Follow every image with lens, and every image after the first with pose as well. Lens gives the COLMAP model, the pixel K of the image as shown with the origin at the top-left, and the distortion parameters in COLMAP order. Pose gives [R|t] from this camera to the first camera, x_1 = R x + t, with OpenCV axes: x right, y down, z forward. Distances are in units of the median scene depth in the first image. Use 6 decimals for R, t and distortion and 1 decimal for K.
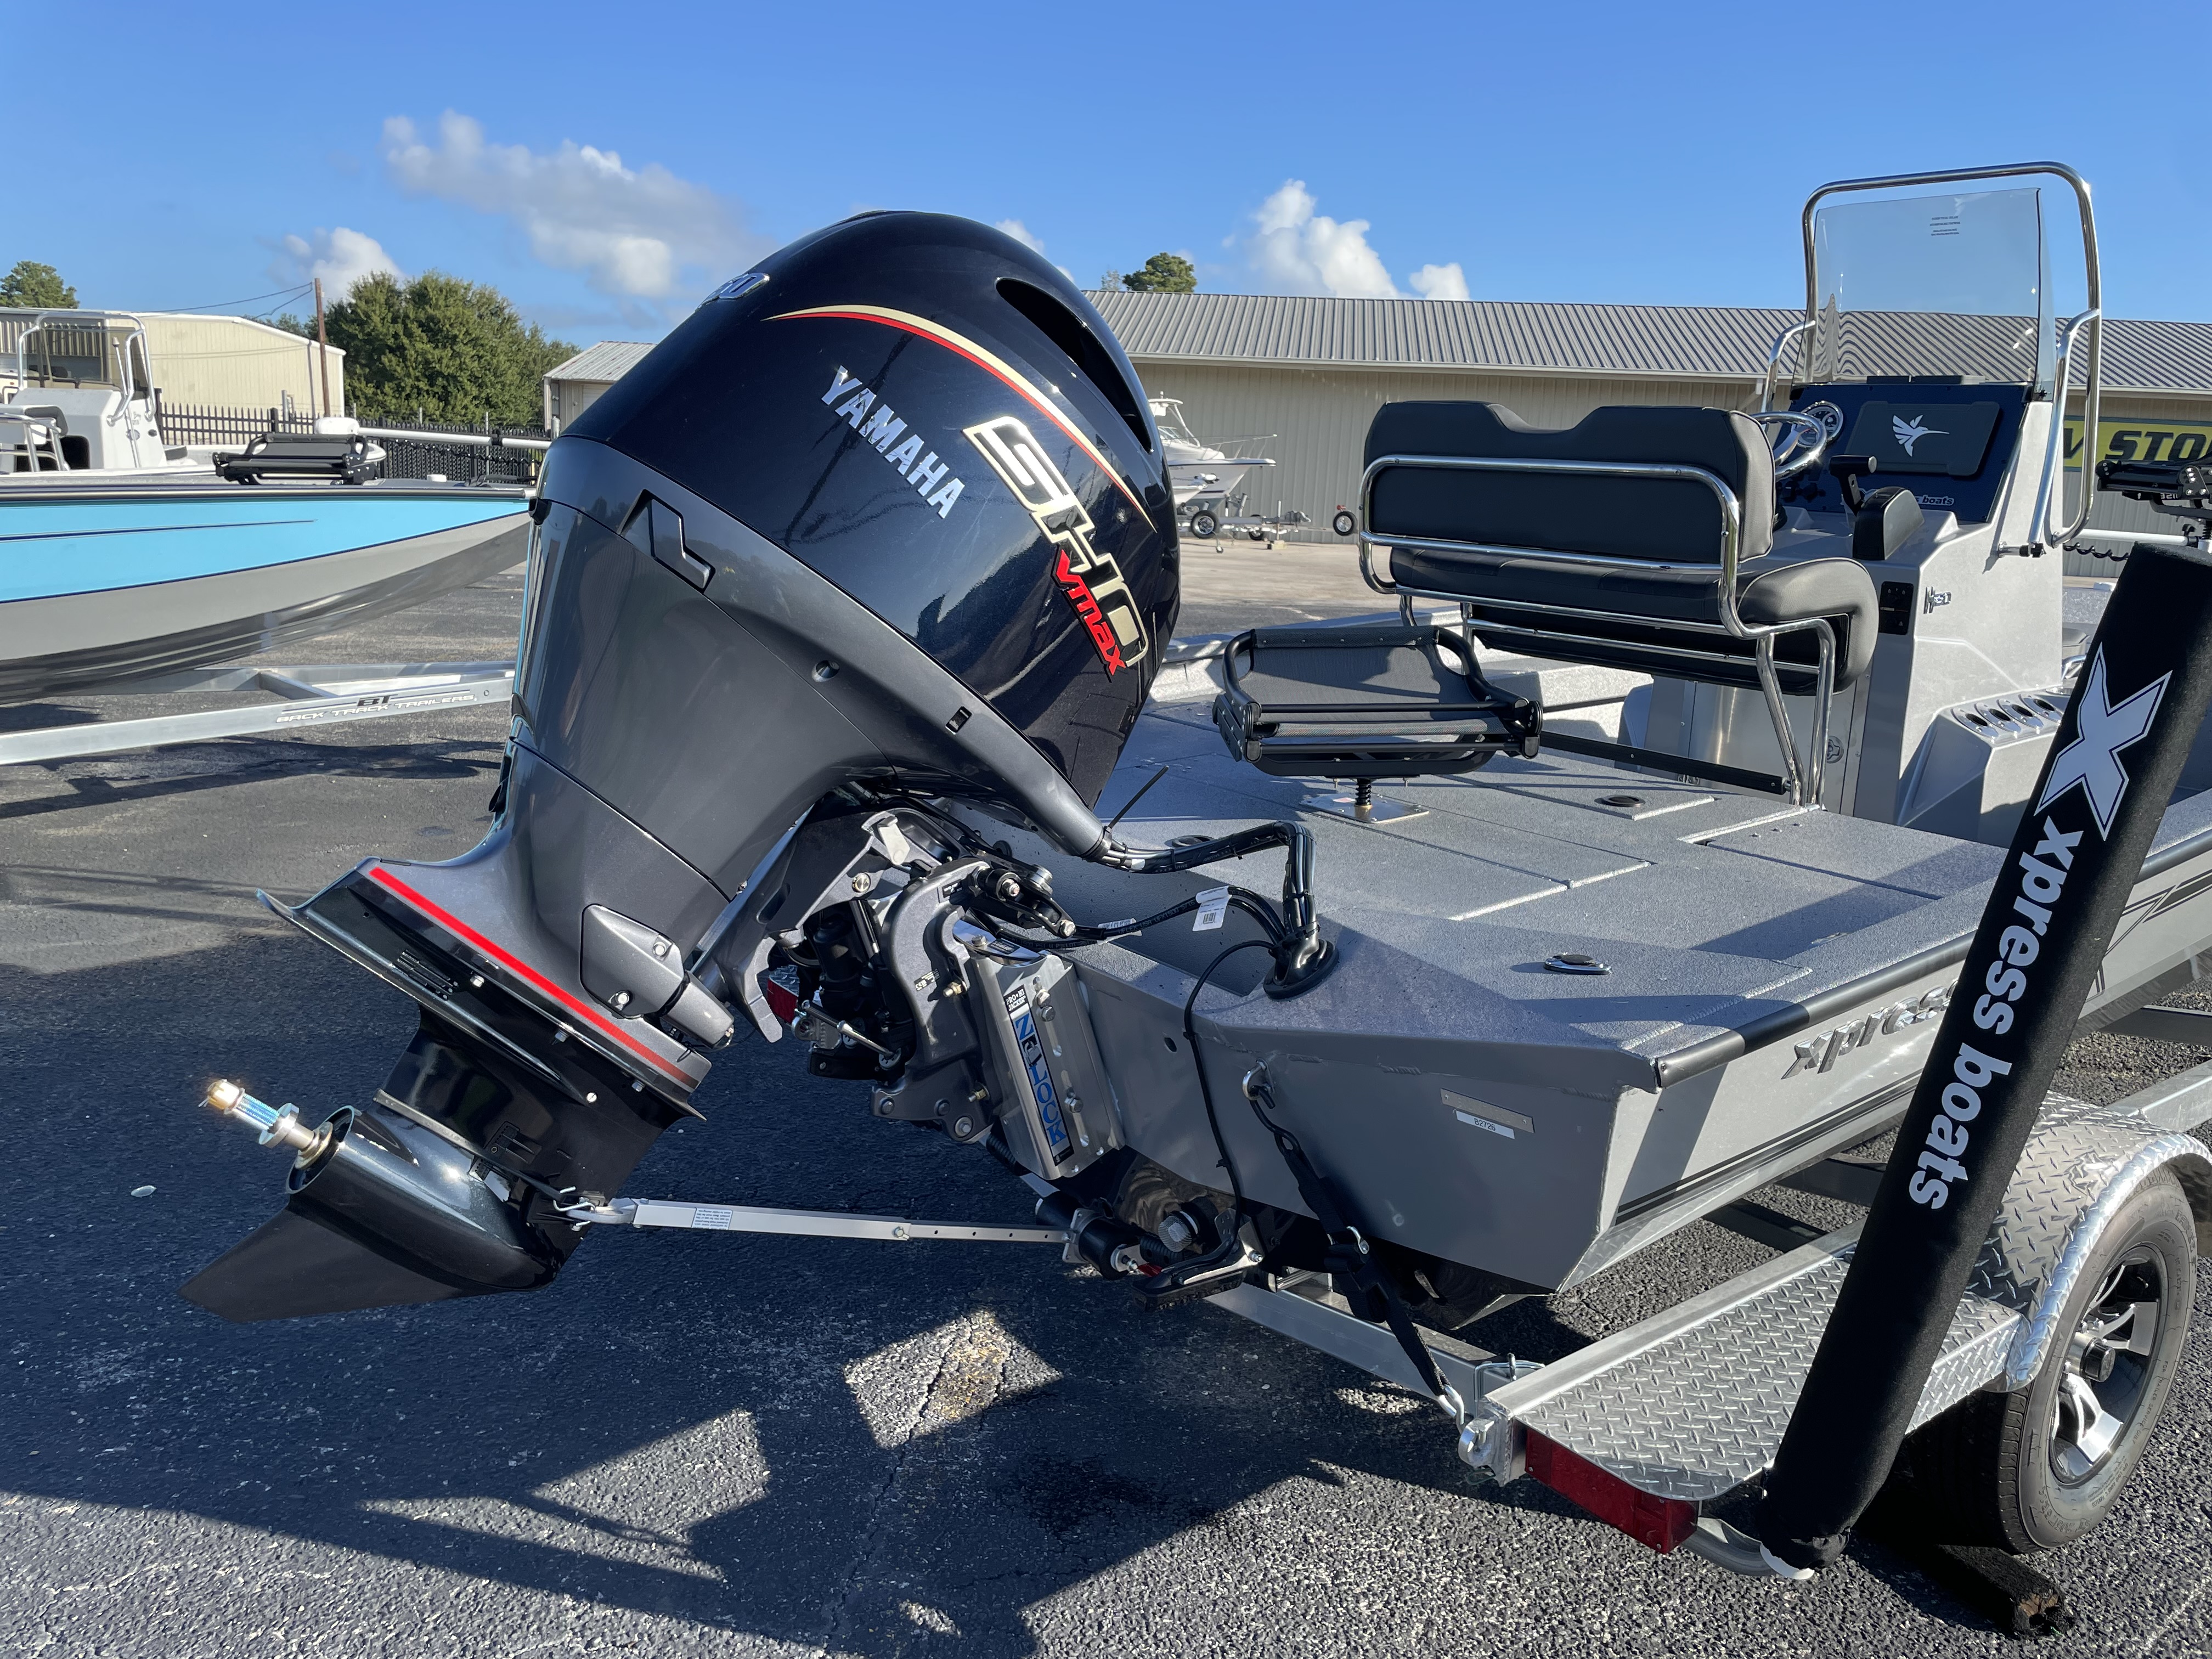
lens RADIAL K [[1721.8, 0, 1102.9], [0, 1721.8, 815.1], [0, 0, 1]] dist [0.010095, -0.001488]
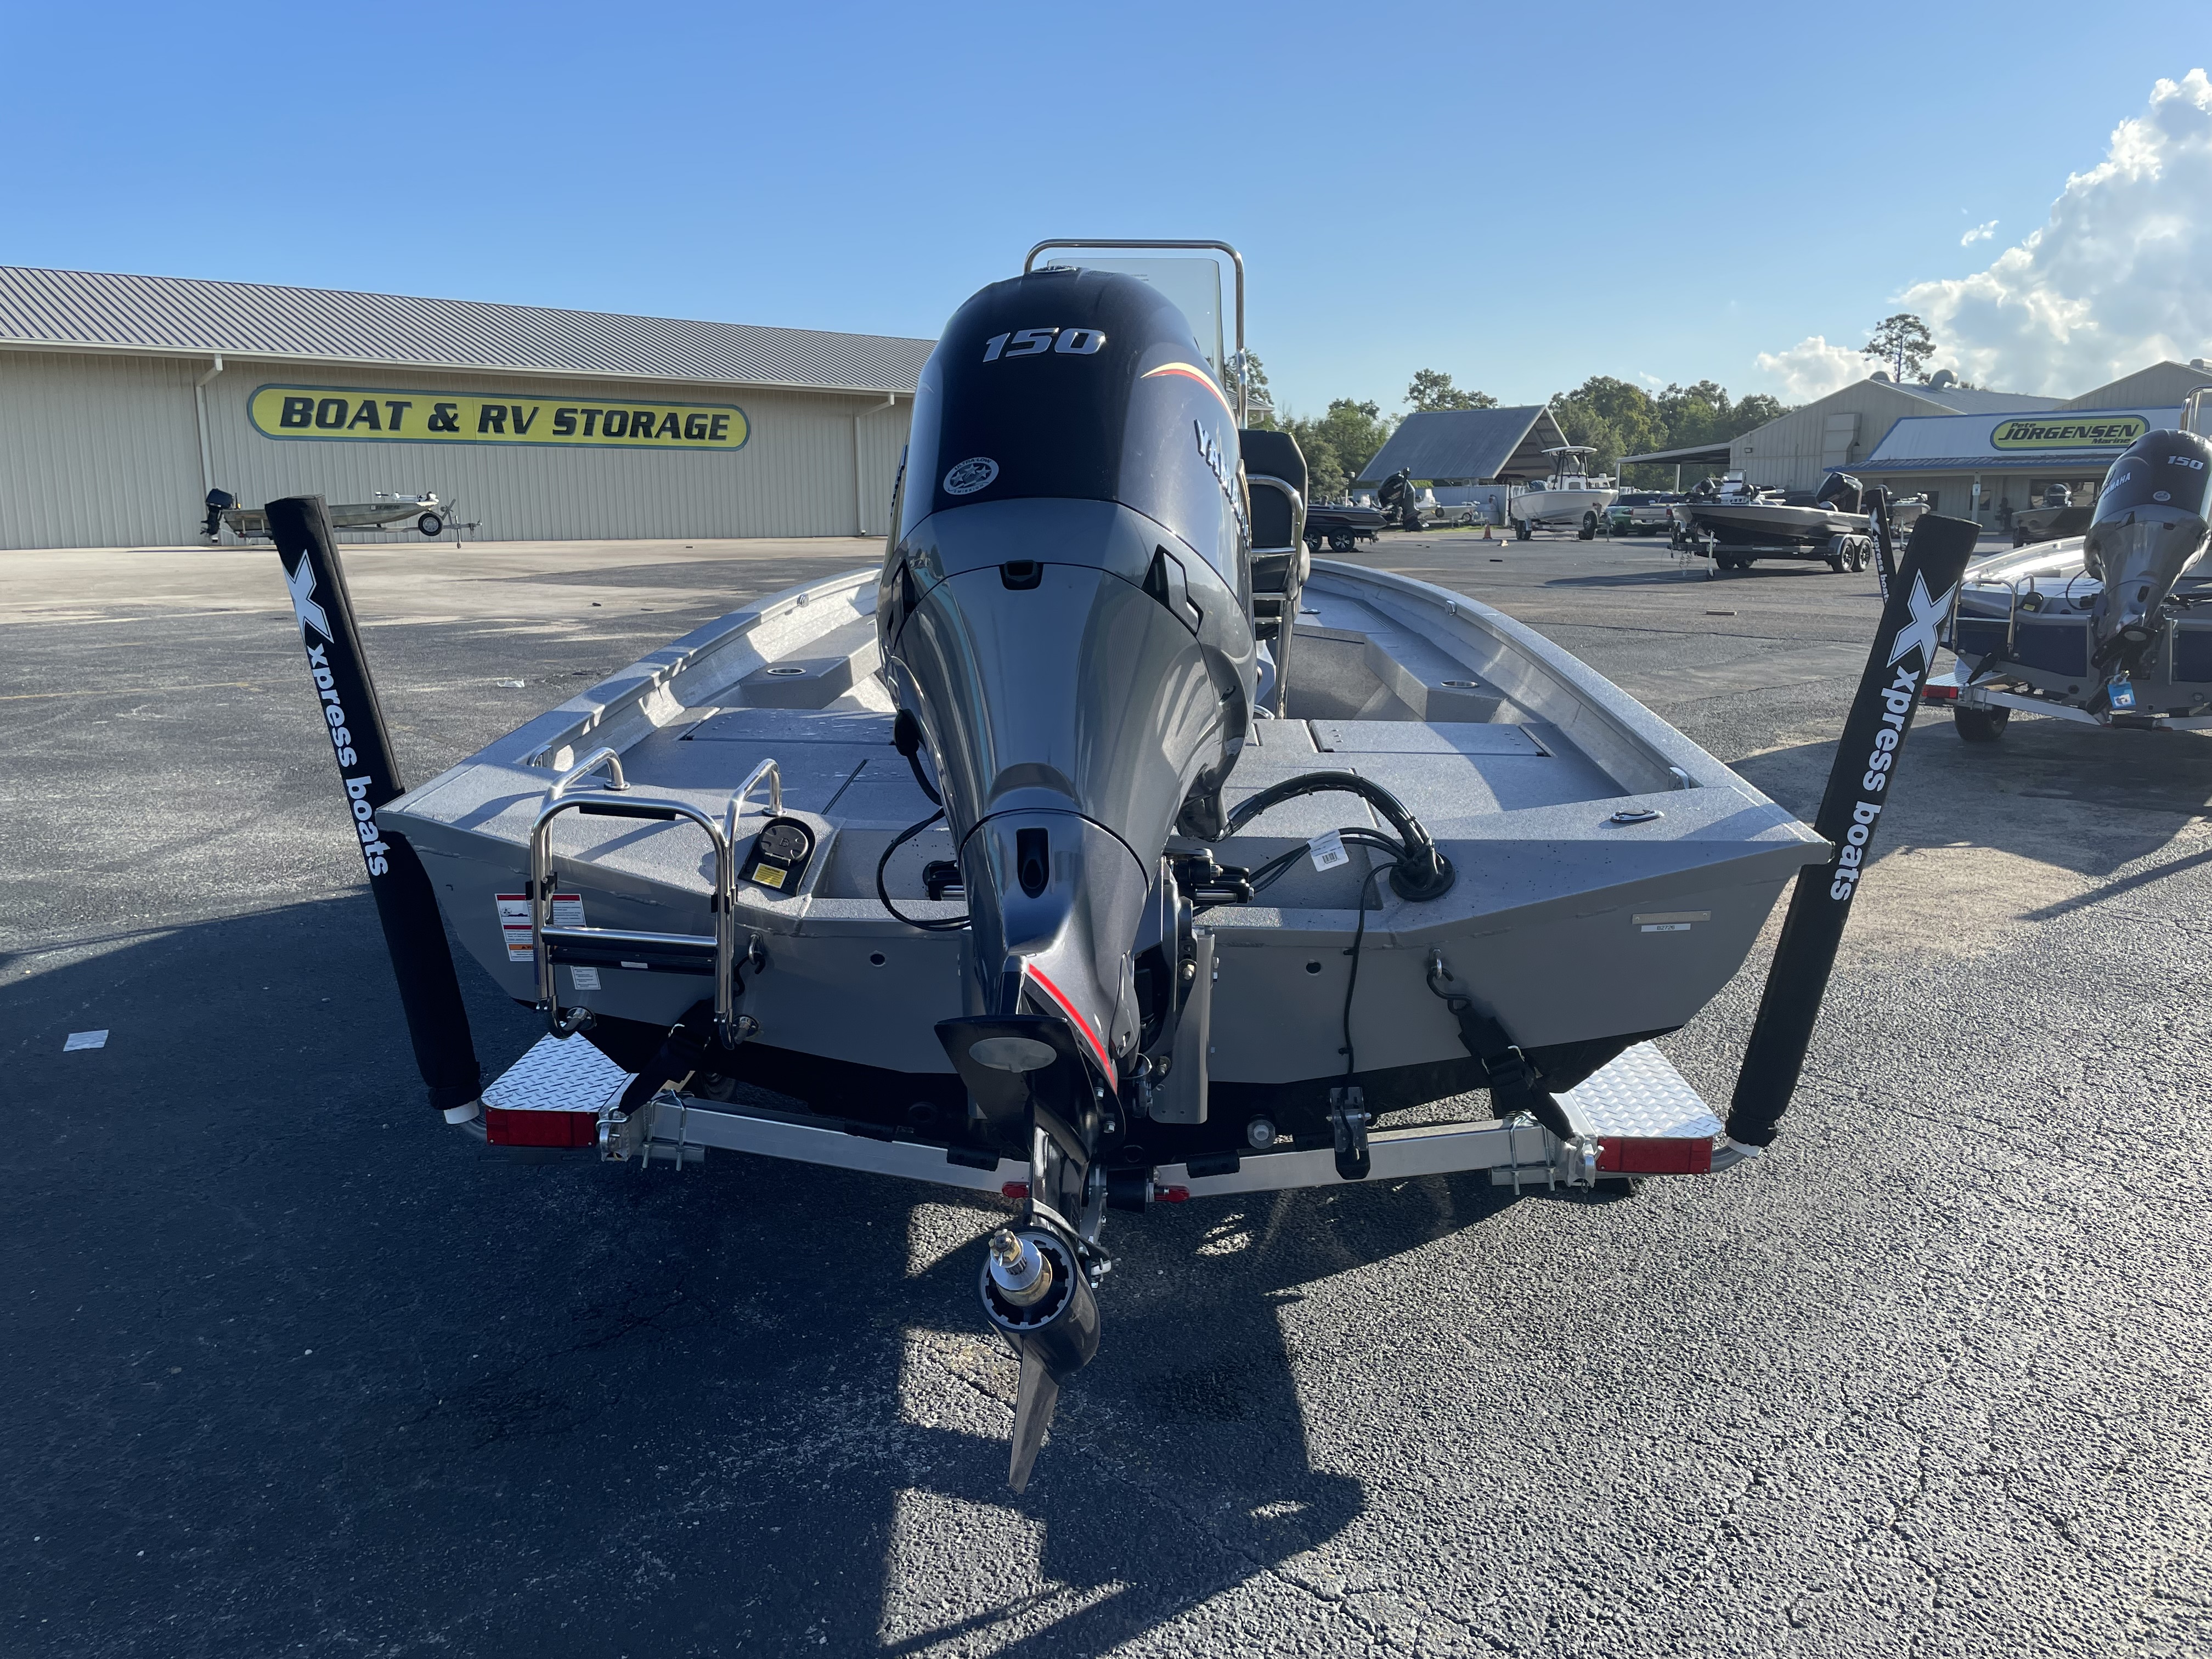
lens RADIAL K [[1721.8, 0, 1100.7], [0, 1721.8, 841.7], [0, 0, 1]] dist [0.010095, -0.001488]
pose [[0.620530, -0.198062, 0.758758, -0.919545], [0.175017, 0.978152, 0.112198, -0.111694], [-0.764403, 0.063173, 0.641636, 0.317649]]
